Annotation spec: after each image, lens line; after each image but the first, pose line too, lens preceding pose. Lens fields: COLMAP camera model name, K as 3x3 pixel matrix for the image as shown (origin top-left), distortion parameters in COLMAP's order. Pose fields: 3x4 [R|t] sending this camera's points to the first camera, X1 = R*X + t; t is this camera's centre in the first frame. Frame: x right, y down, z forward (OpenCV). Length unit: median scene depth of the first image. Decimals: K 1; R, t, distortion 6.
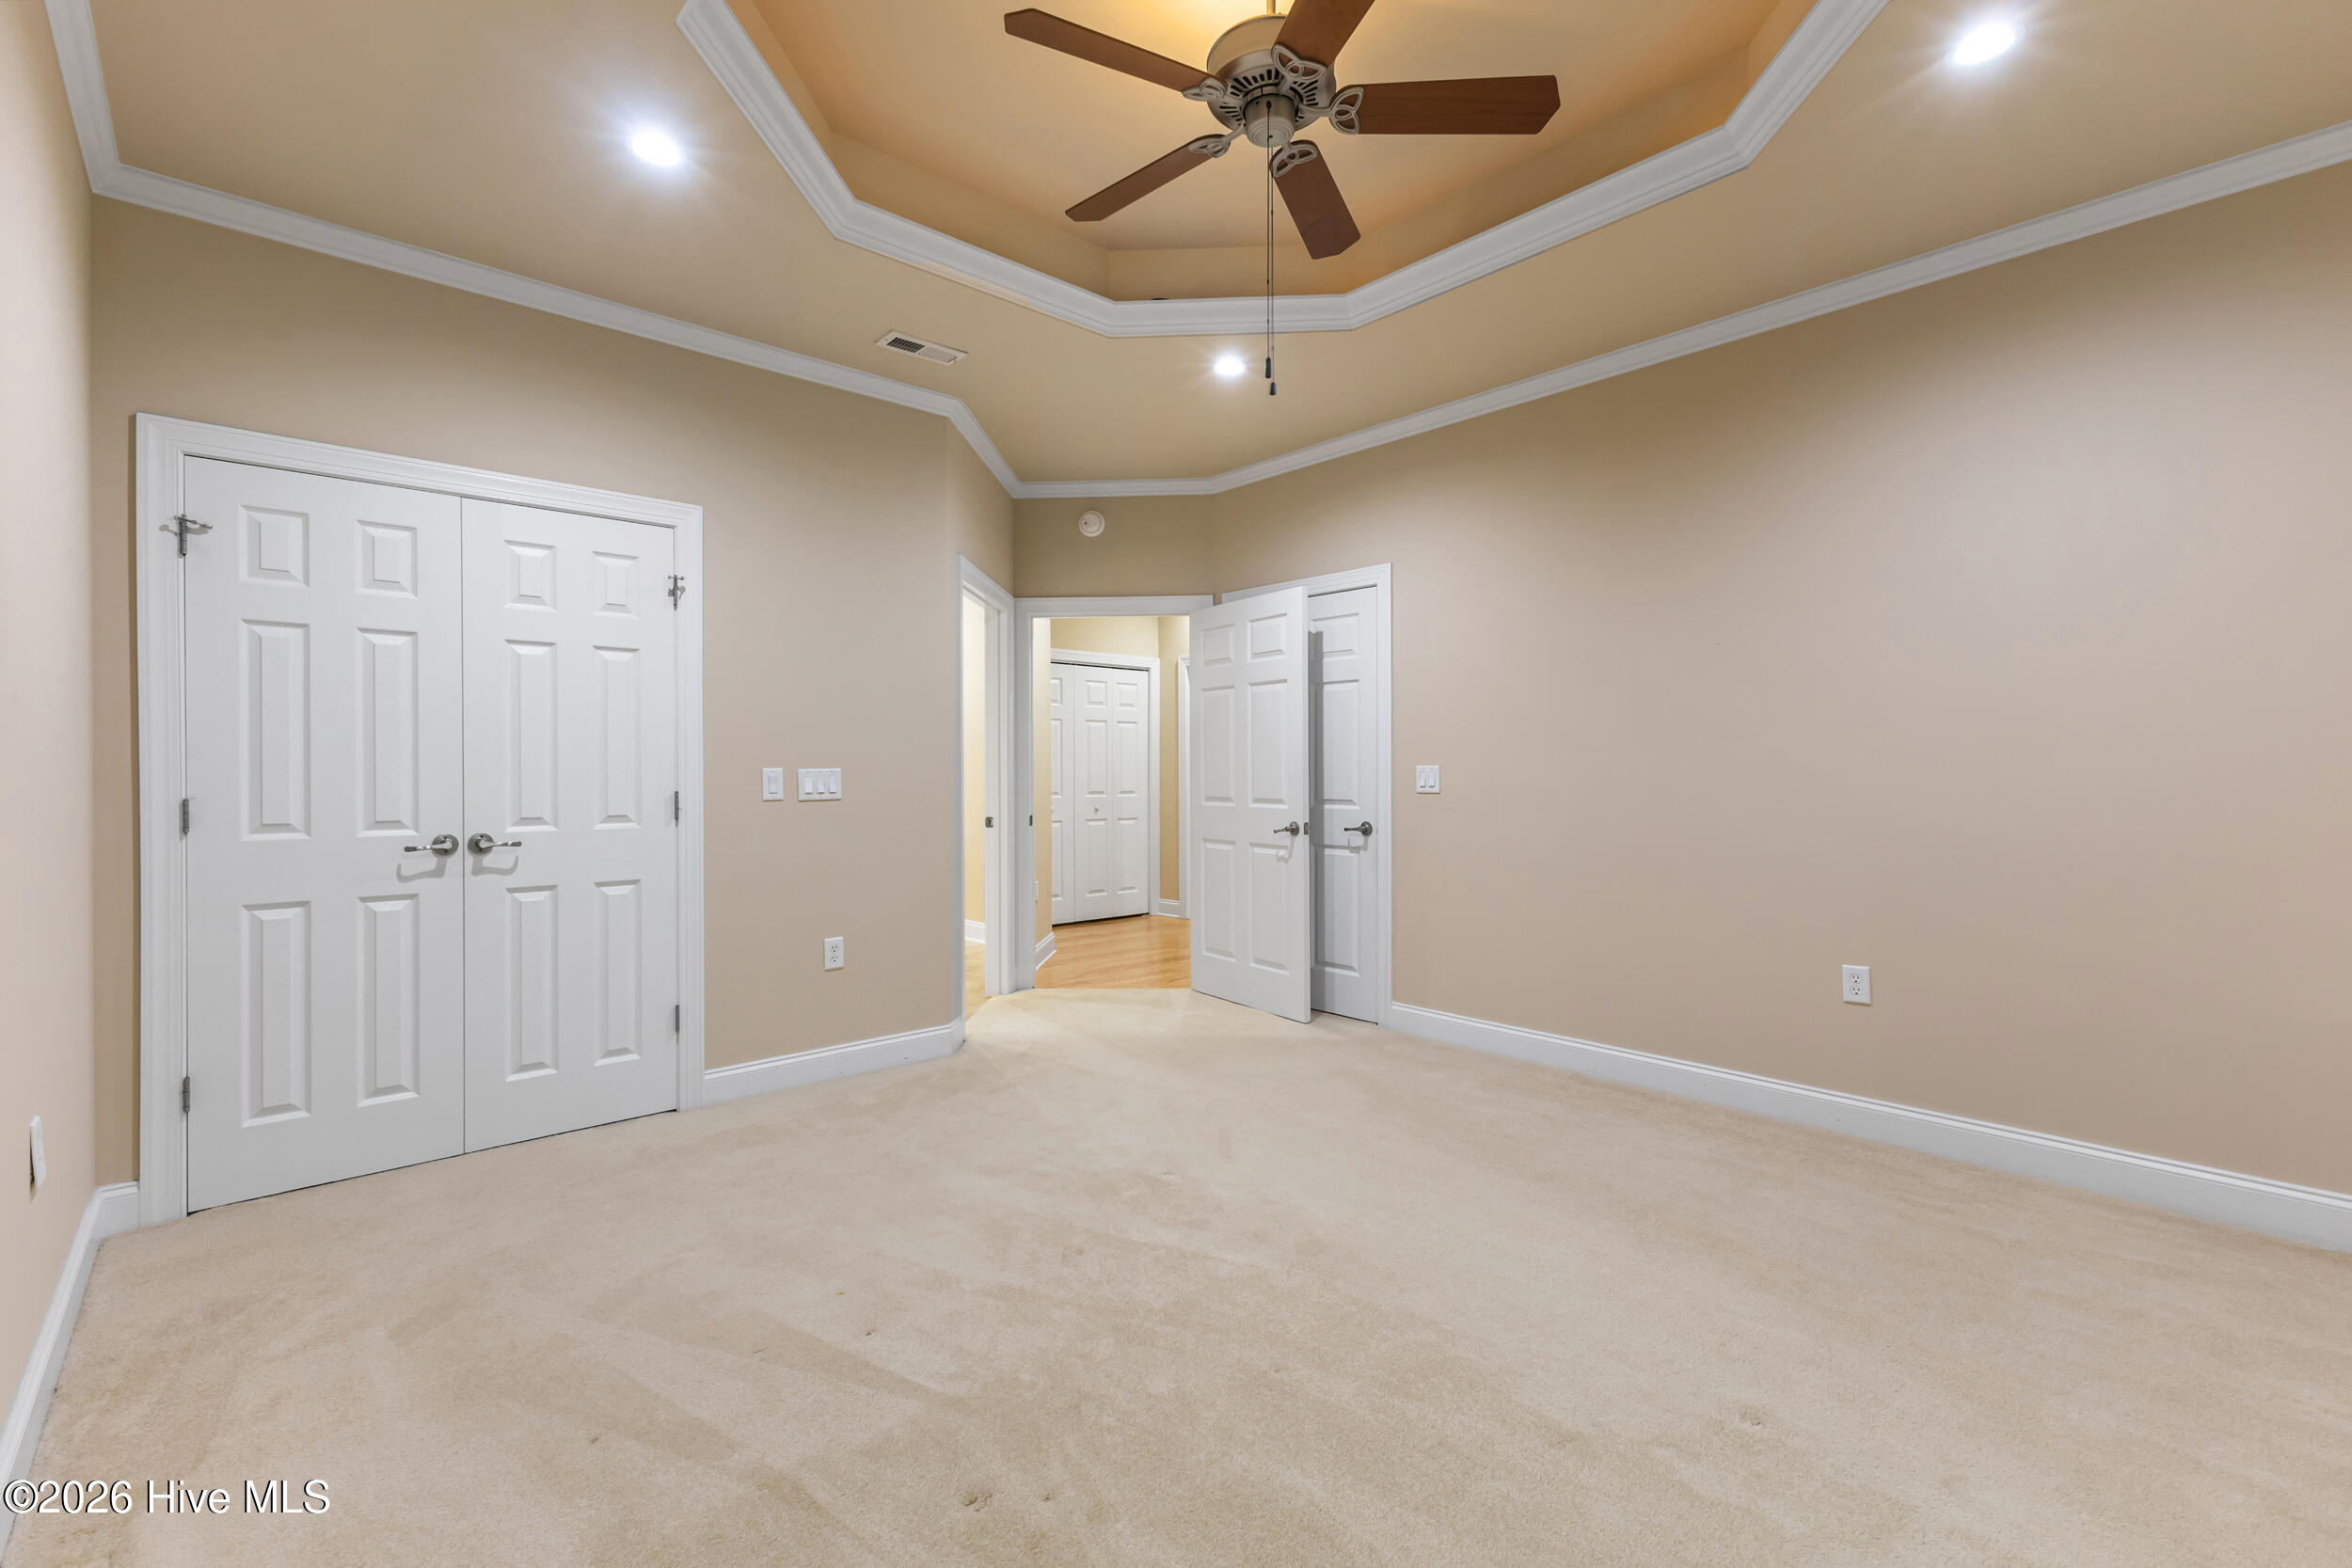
lens RADIAL K [[1023.5, 0, 1179.7], [0, 1023.5, 757.8], [0, 0, 1]] dist [0.008692, -0.000334]
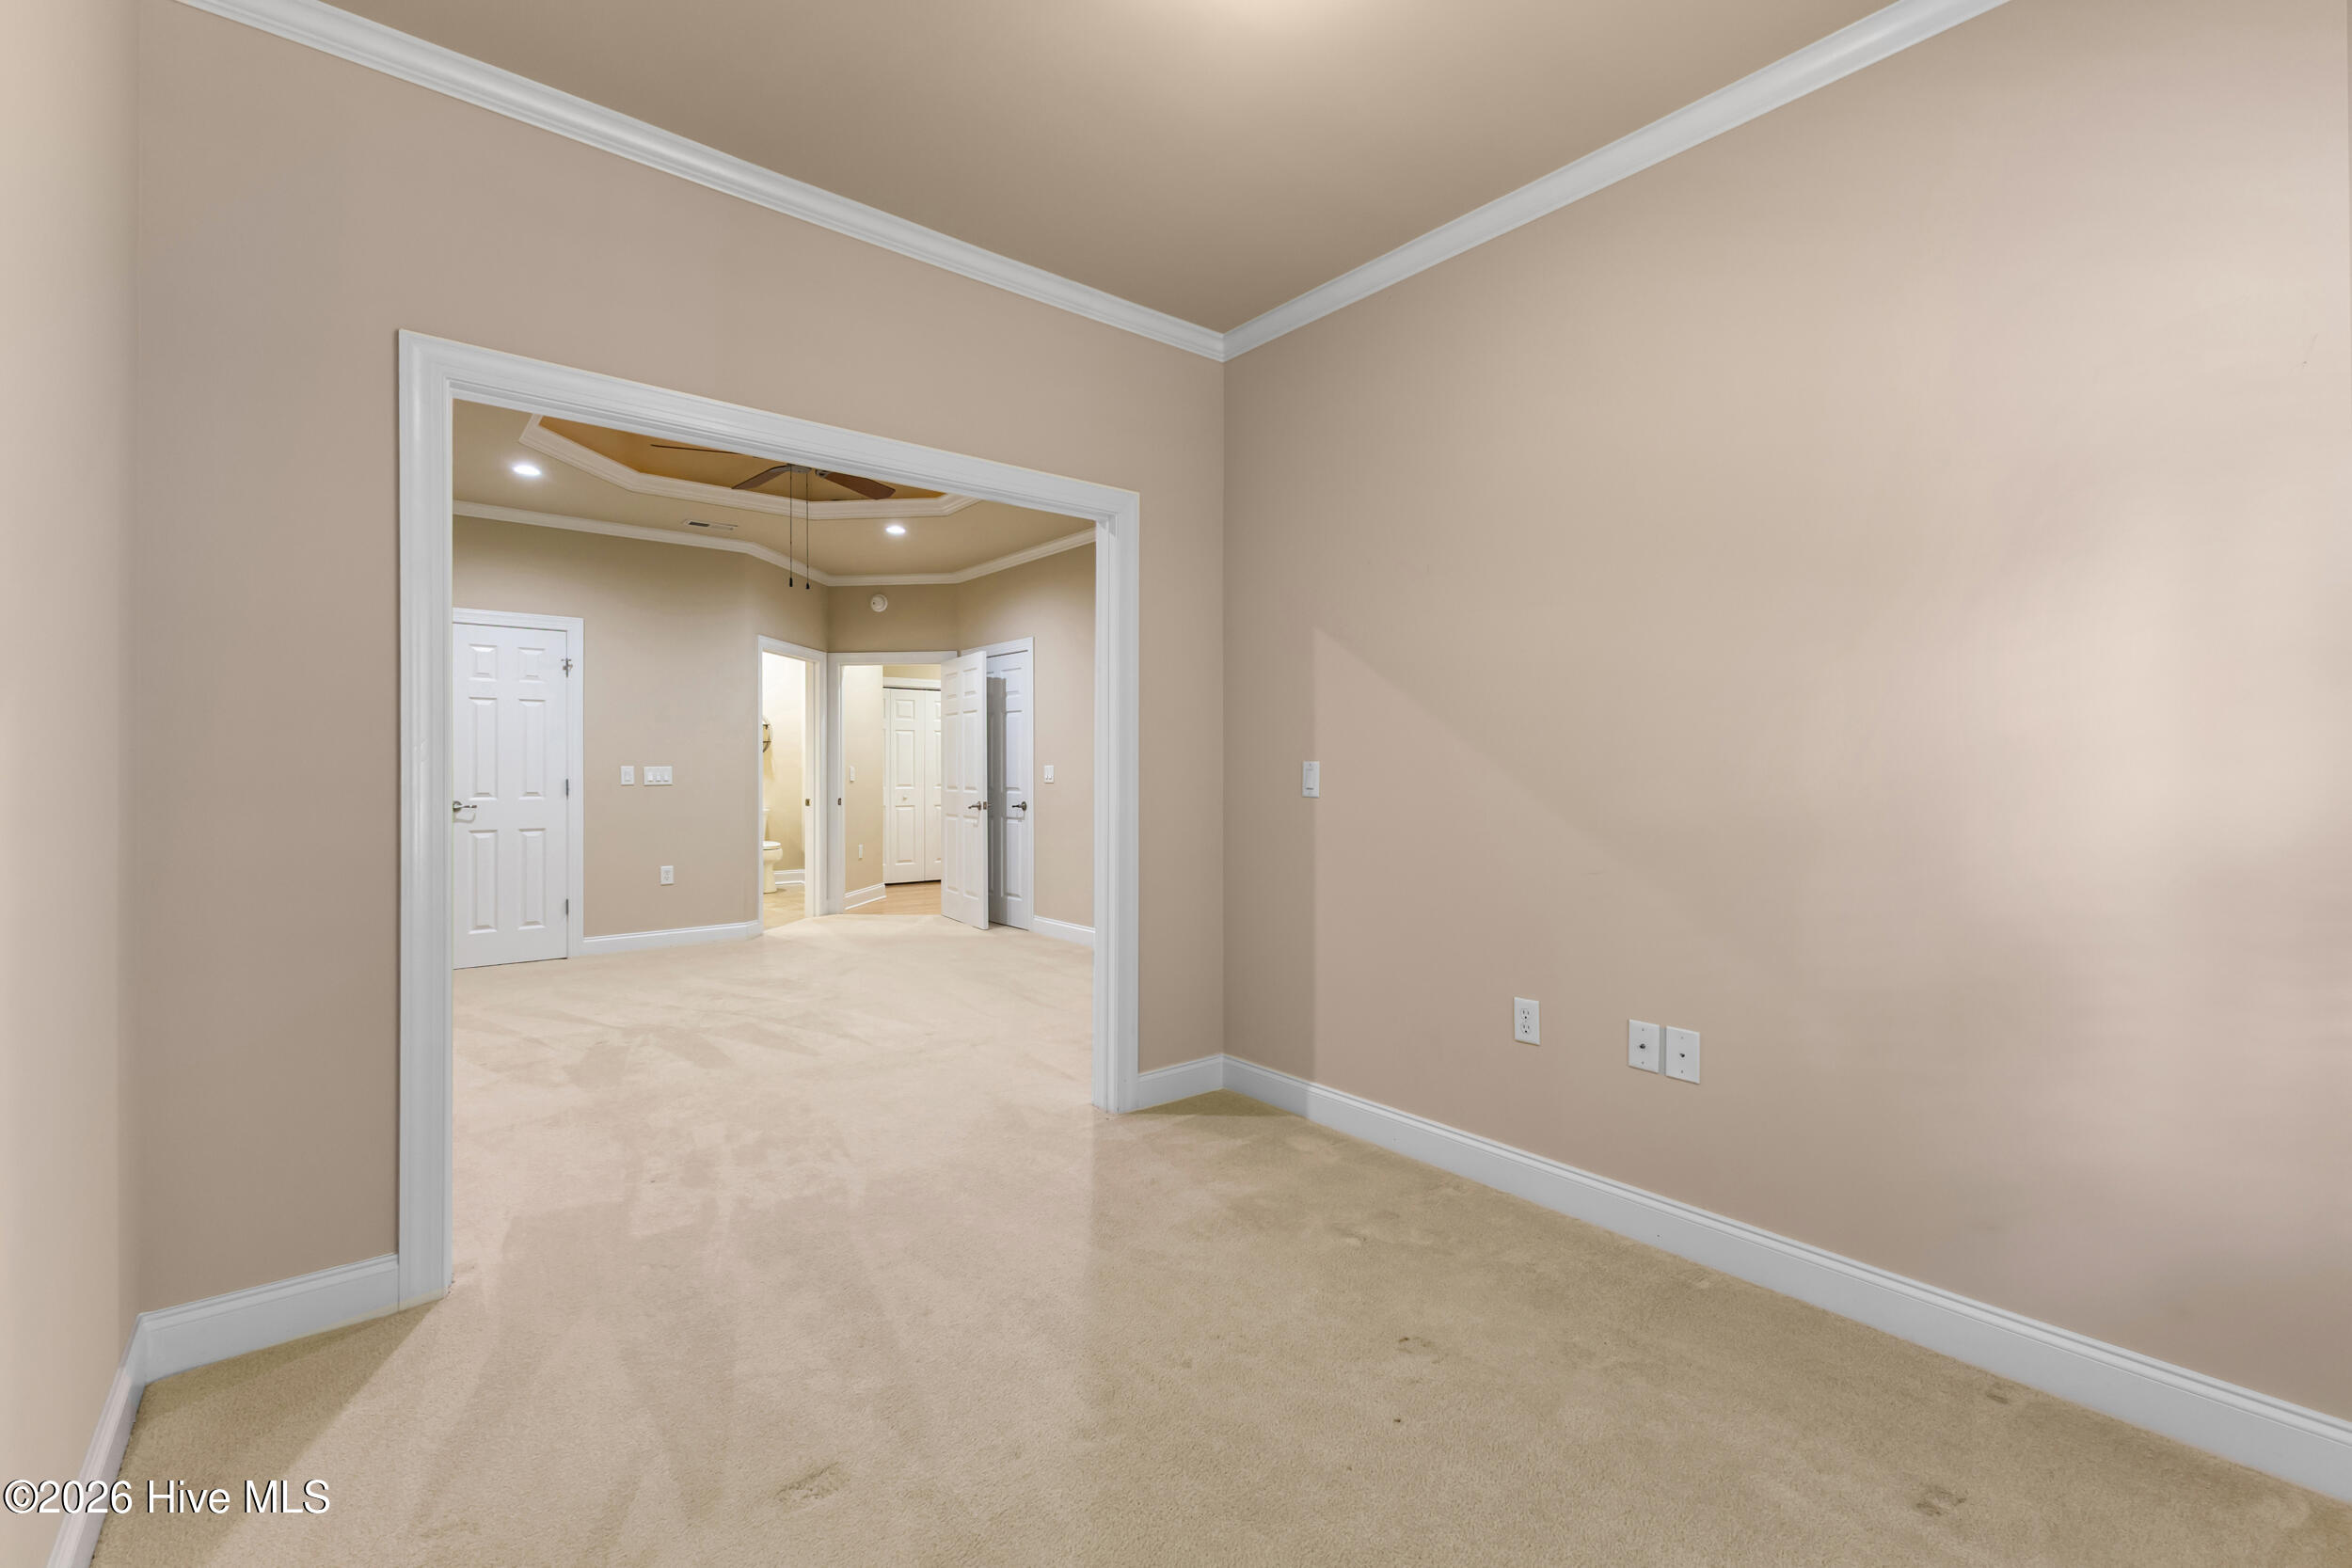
lens RADIAL K [[1029.5, 0, 1182.6], [0, 1029.5, 751.6], [0, 0, 1]] dist [0.008010, -0.000937]
pose [[0.998824, 0.001758, -0.048447, 0.596574], [-0.001961, 0.999990, -0.004126, -0.009117], [0.048440, 0.004216, 0.998817, -0.664385]]
